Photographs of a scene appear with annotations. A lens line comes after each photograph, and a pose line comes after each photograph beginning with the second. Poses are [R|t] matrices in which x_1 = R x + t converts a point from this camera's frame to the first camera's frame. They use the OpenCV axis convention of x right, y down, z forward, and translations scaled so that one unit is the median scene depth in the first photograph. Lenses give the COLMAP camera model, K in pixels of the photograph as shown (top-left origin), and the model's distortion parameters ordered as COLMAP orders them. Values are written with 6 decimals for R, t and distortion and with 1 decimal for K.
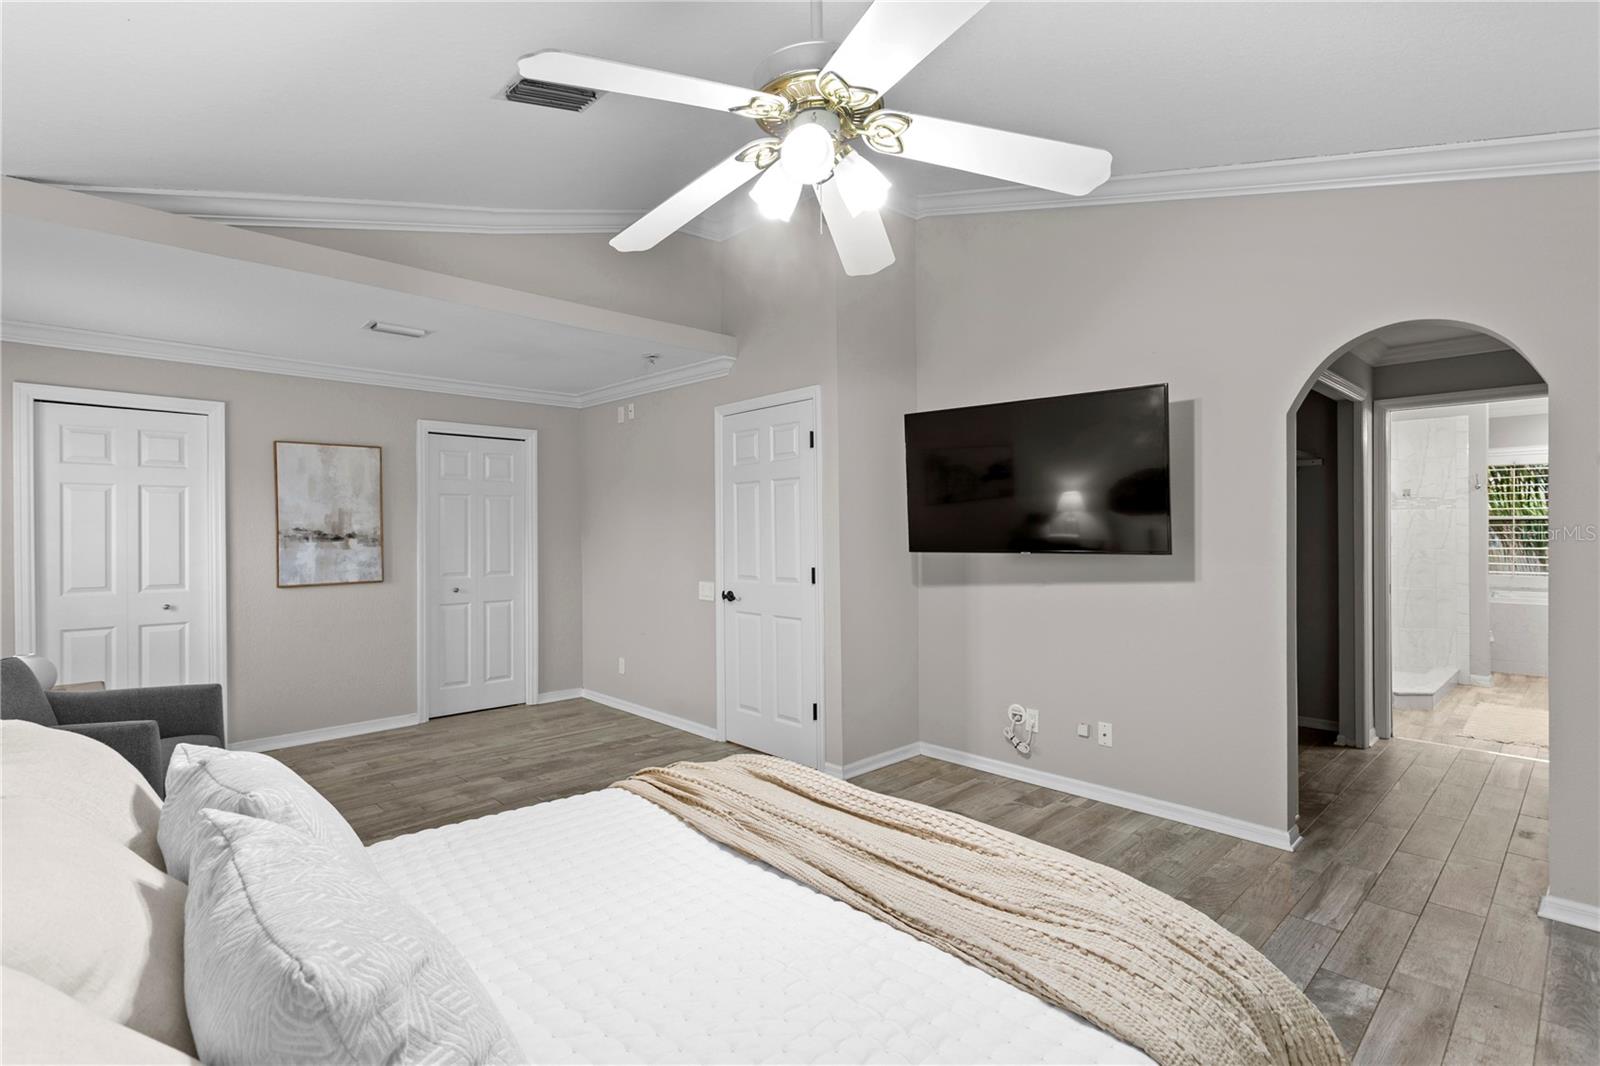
lens RADIAL K [[772.1, 0, 788.8], [0, 772.1, 527.2], [0, 0, 1]] dist [0.004985, -0.002490]
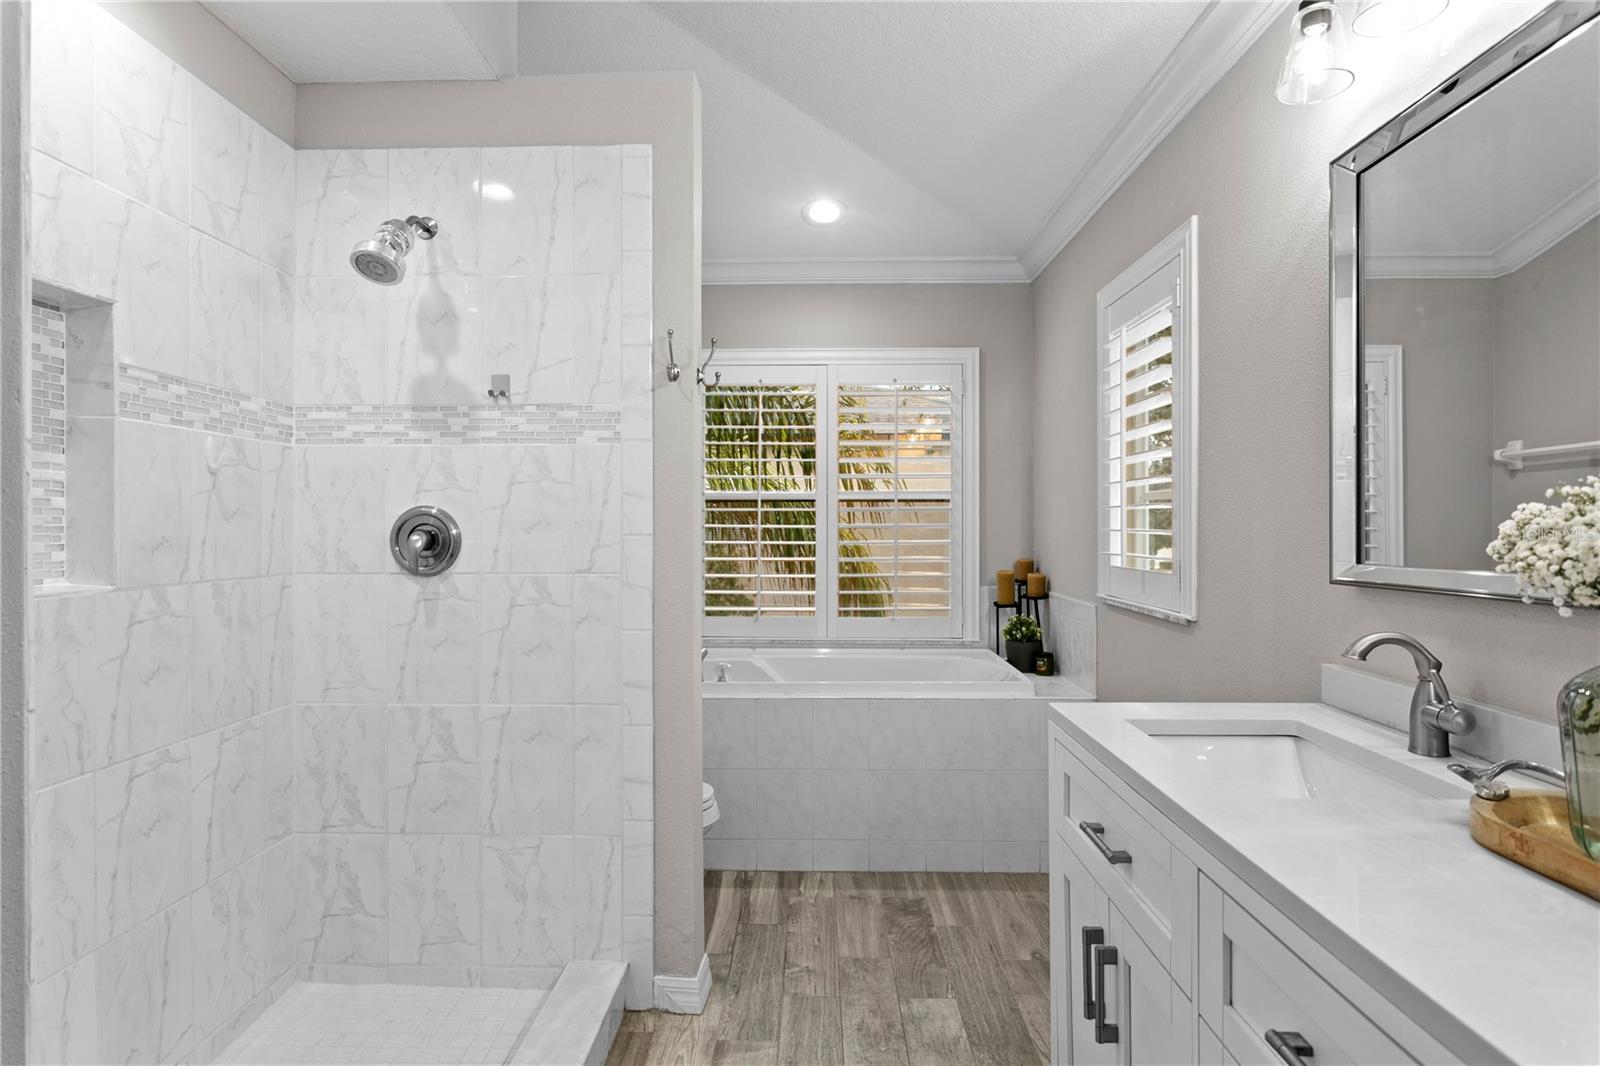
lens RADIAL K [[865.8, 0, 798.3], [0, 865.8, 531.2], [0, 0, 1]] dist [-0.007027, -0.000808]
pose [[0.698678, 0.004615, 0.715422, 0.649860], [-0.003651, 0.999989, -0.002885, 0.011759], [-0.715427, -0.000596, 0.698687, 0.692652]]
